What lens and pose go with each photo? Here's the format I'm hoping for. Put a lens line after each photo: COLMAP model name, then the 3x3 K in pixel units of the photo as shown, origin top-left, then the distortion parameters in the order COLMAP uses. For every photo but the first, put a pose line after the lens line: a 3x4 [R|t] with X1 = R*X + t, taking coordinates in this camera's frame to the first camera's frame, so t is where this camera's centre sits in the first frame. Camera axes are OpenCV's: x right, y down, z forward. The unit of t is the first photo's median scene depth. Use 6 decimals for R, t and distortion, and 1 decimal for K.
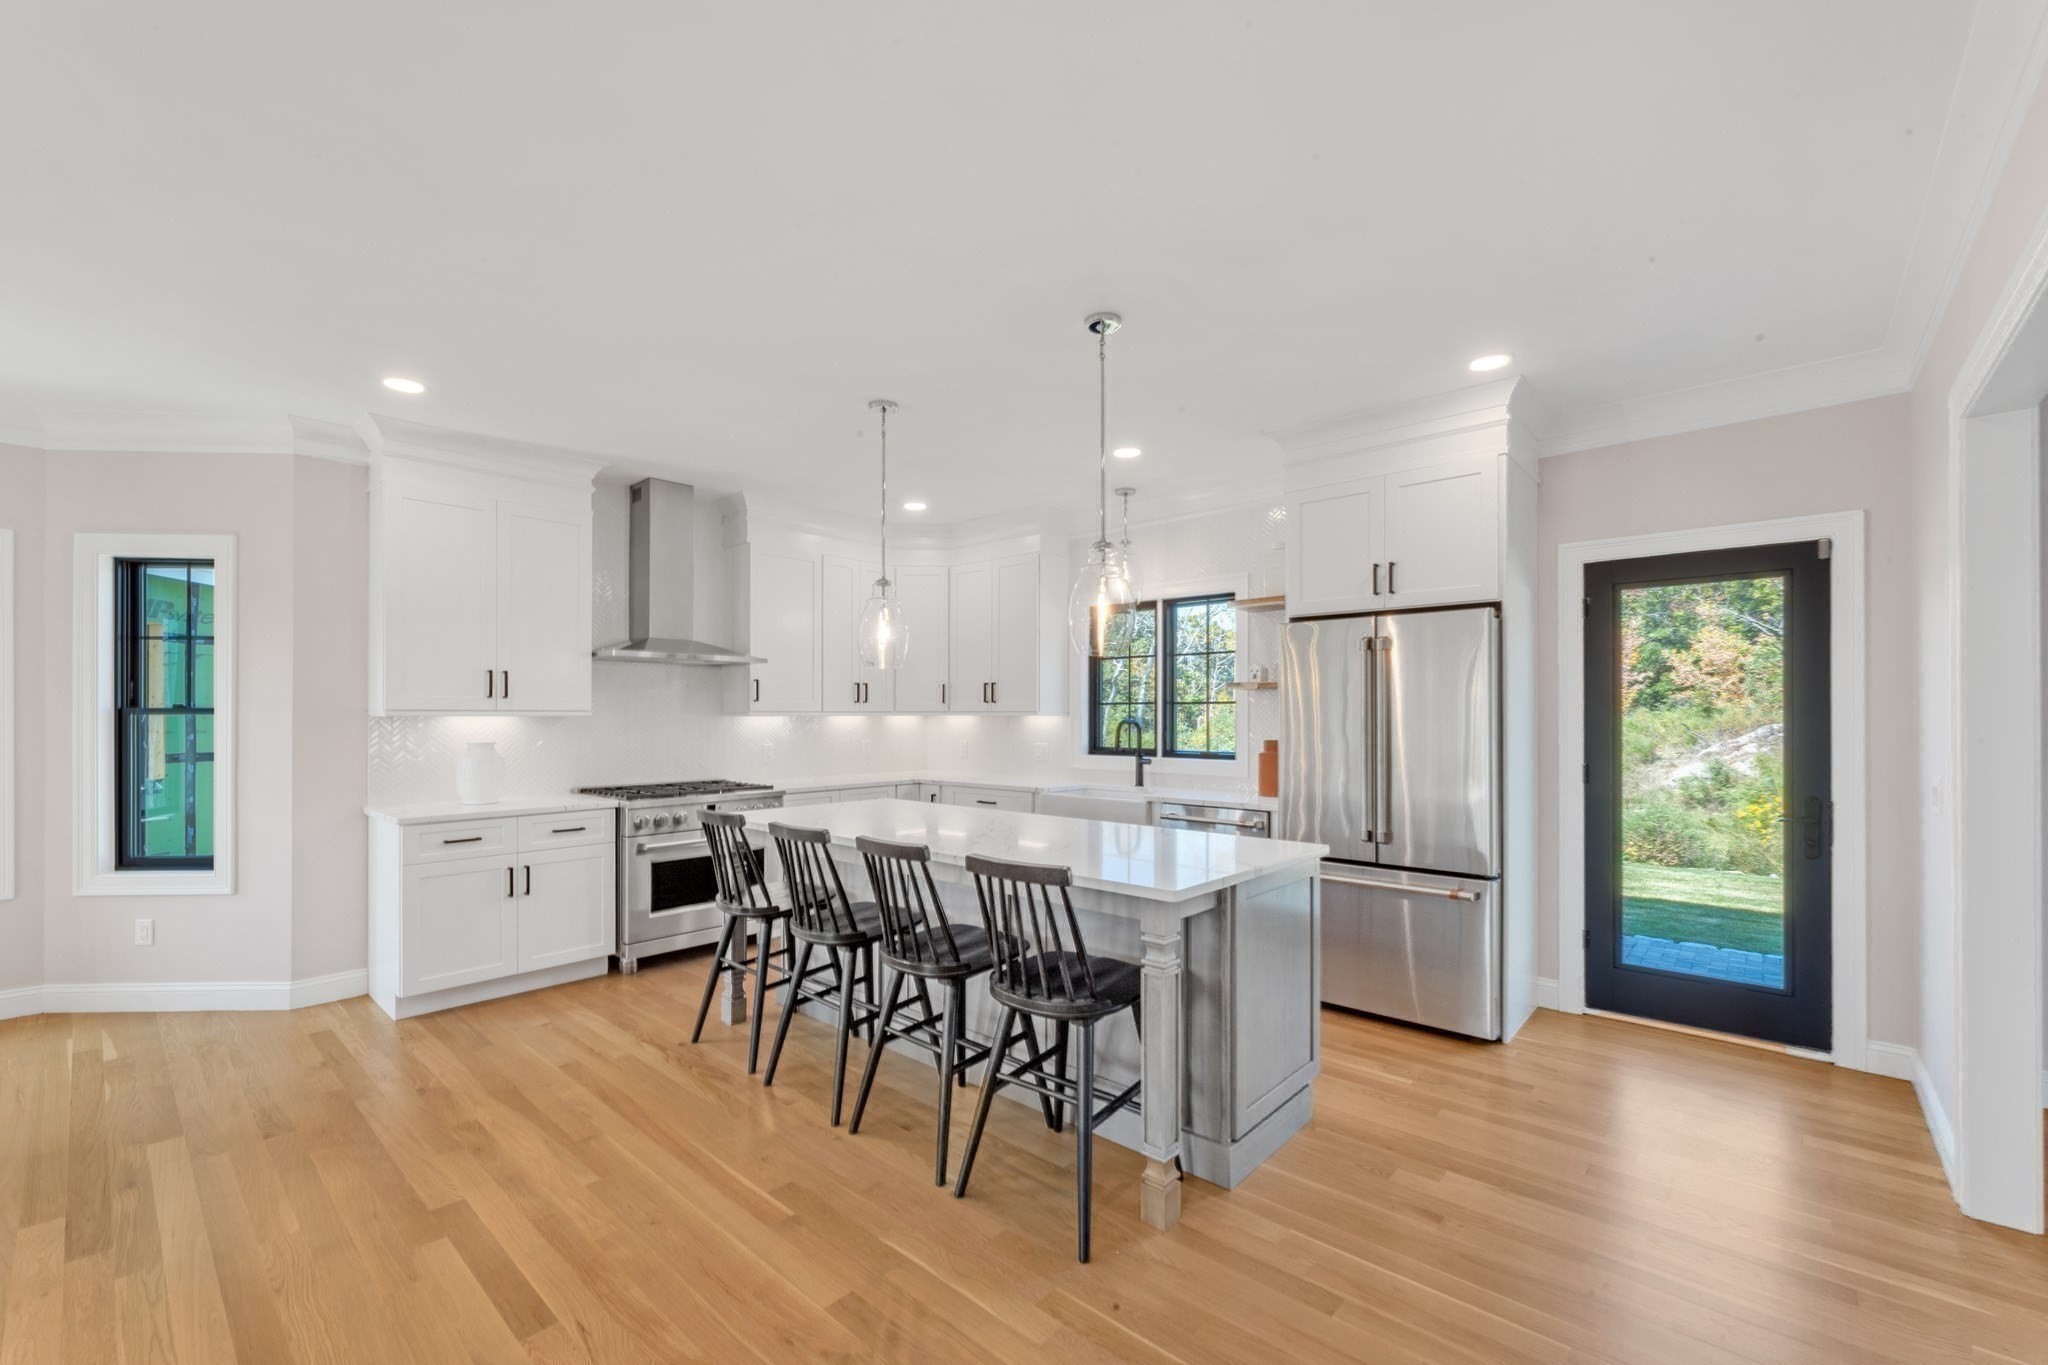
lens RADIAL K [[821.4, 0, 1012.5], [0, 821.4, 711.7], [0, 0, 1]] dist [-0.000937, -0.000132]
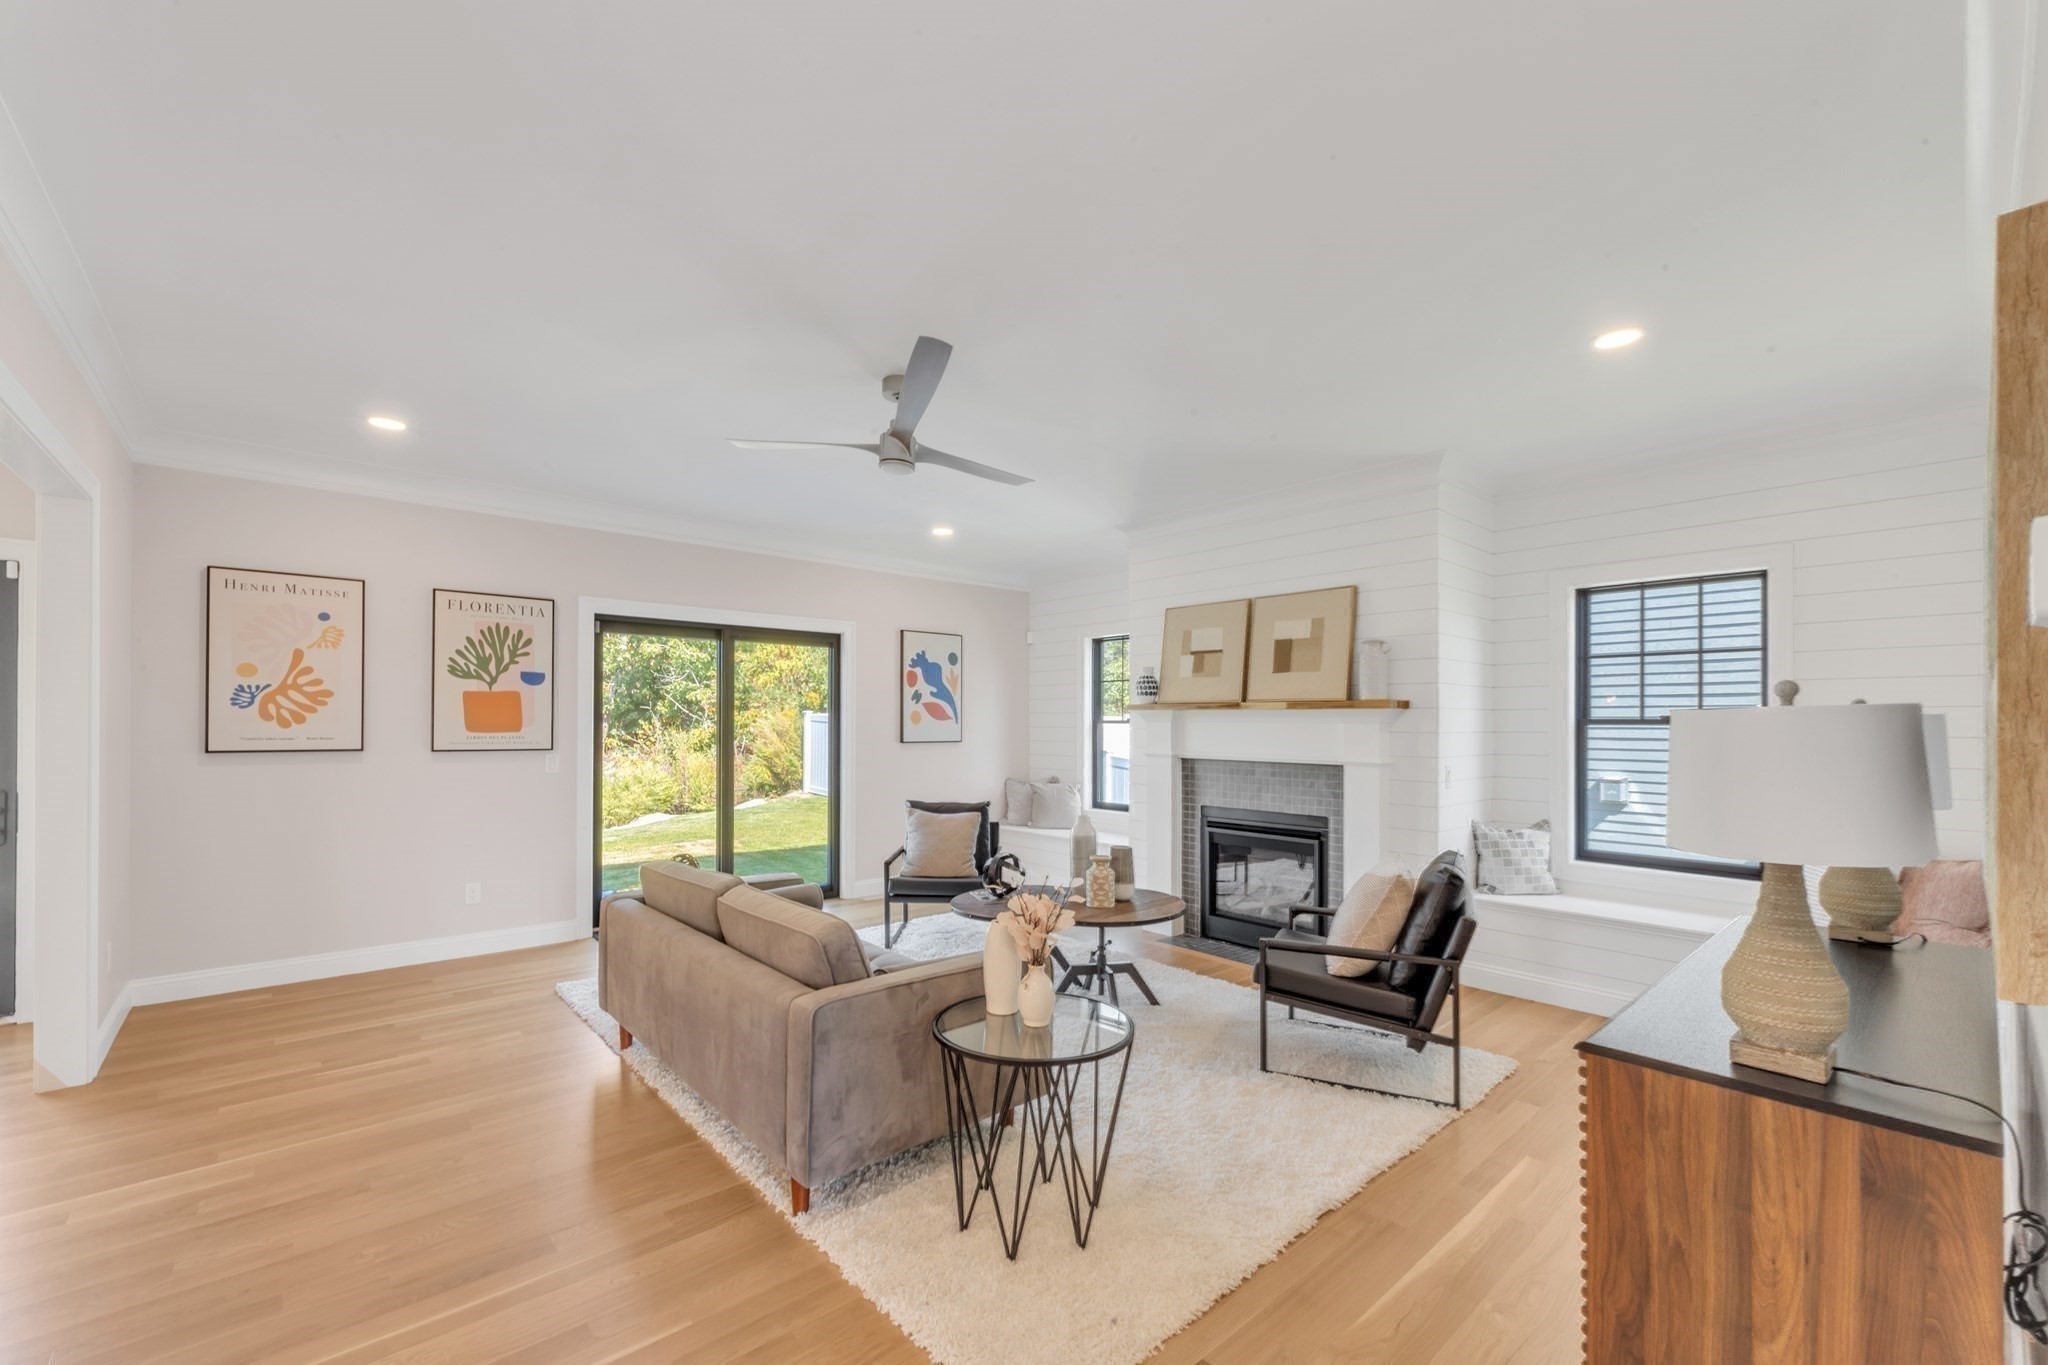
lens RADIAL K [[854.8, 0, 1036.6], [0, 854.8, 719.9], [0, 0, 1]] dist [0.000313, 0.000004]
pose [[0.100432, 0.004377, 0.994934, -0.028963], [-0.009639, 0.999948, -0.003426, -0.000114], [-0.994897, -0.009246, 0.100469, -0.378547]]
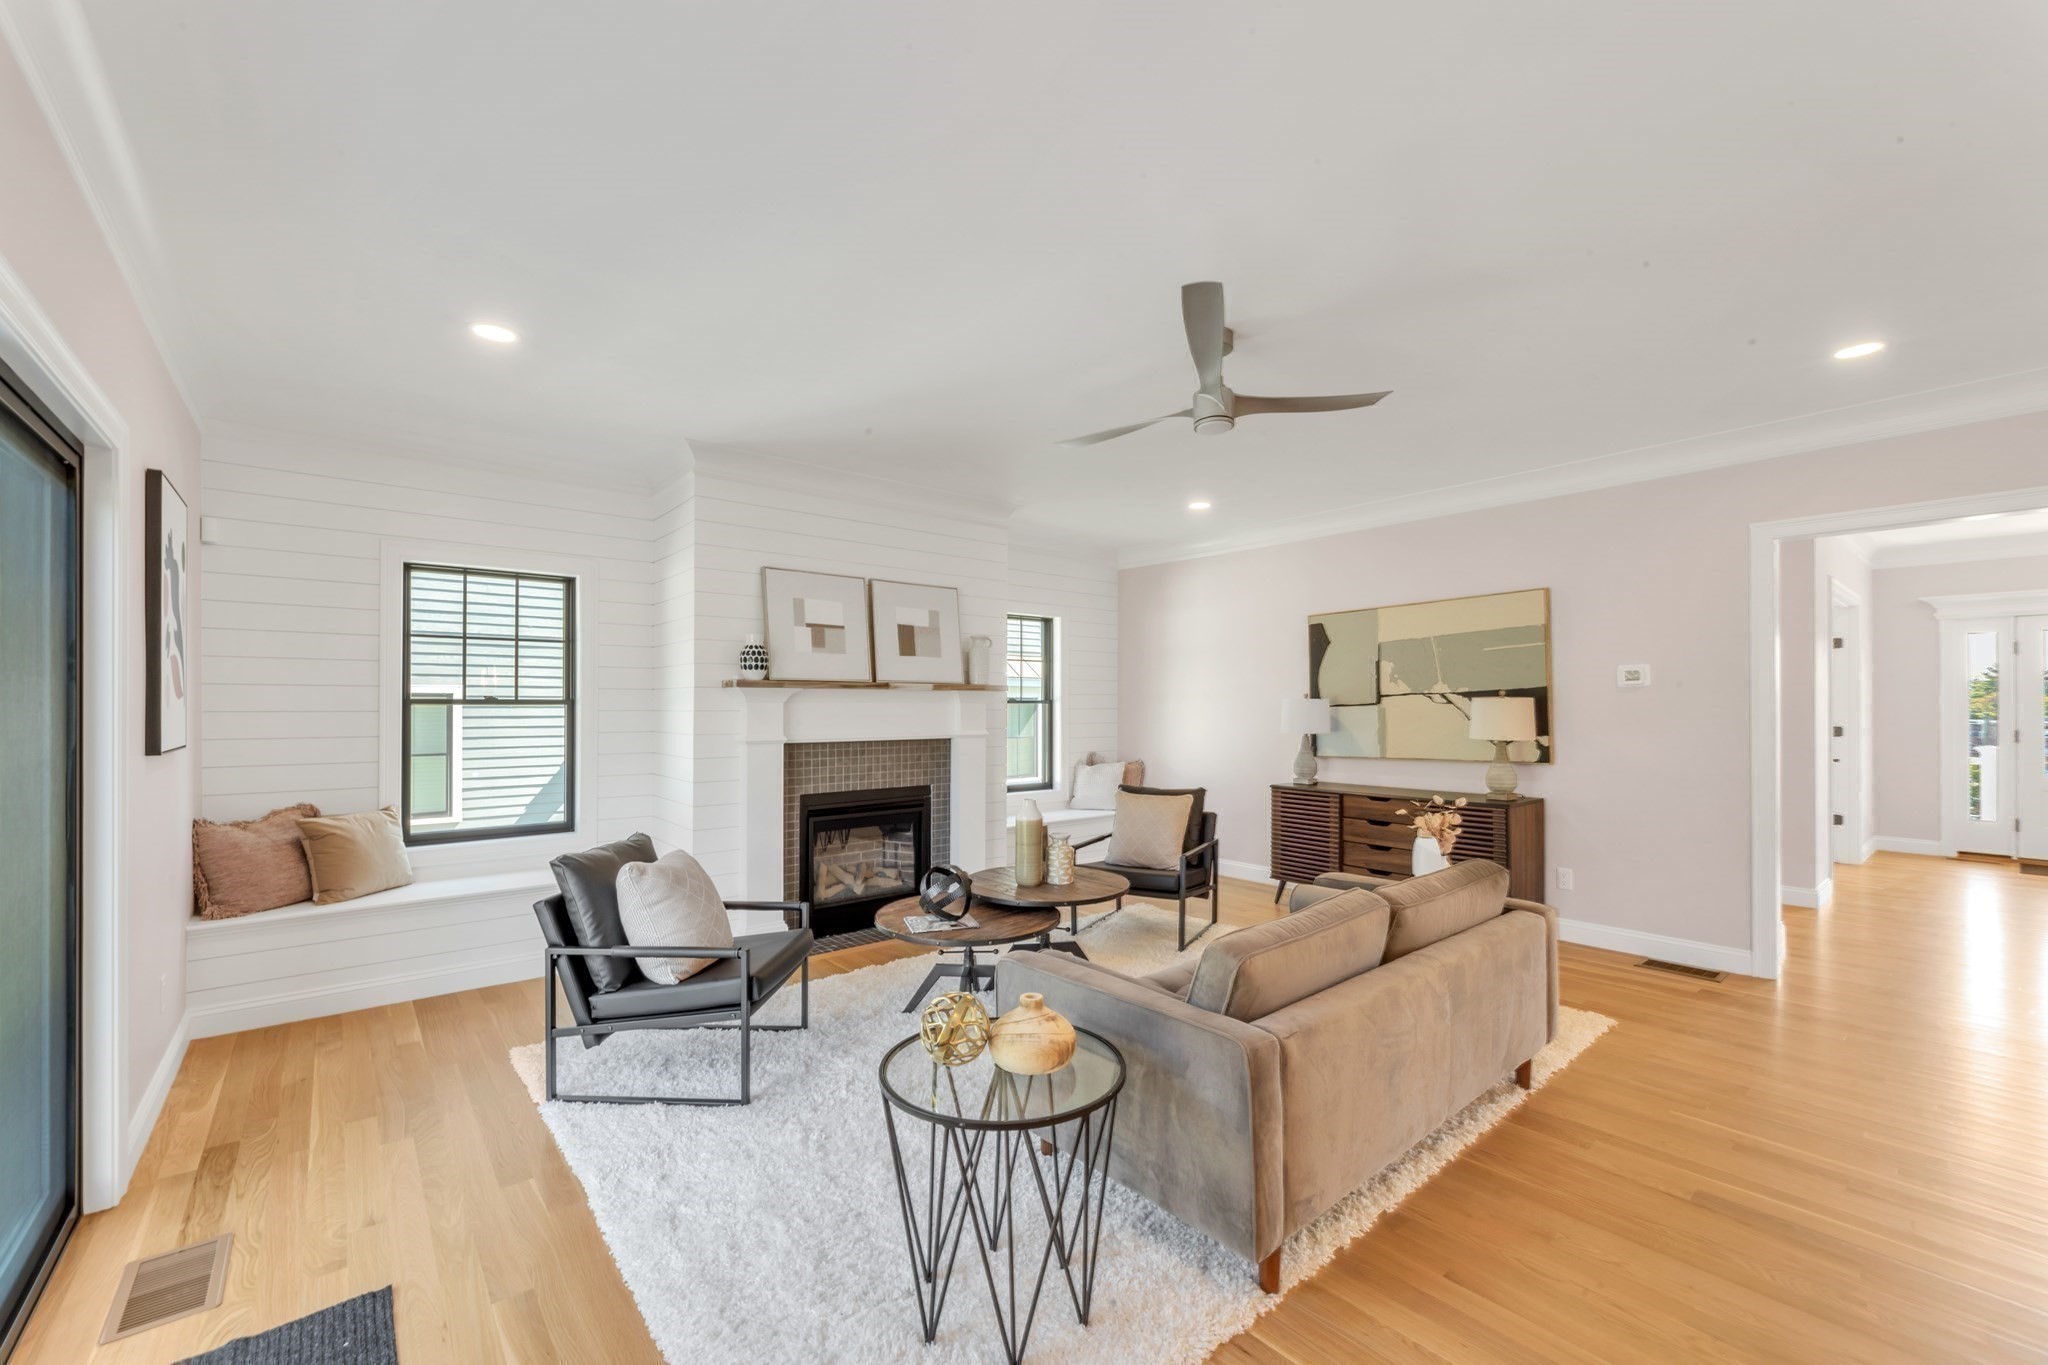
lens RADIAL K [[821.4, 0, 1012.5], [0, 821.4, 711.7], [0, 0, 1]] dist [-0.000937, -0.000132]
pose [[-0.990985, 0.000057, 0.133970, 0.804085], [0.000539, 0.999994, 0.003559, 0.005166], [-0.133969, 0.003599, -0.990979, 0.523052]]
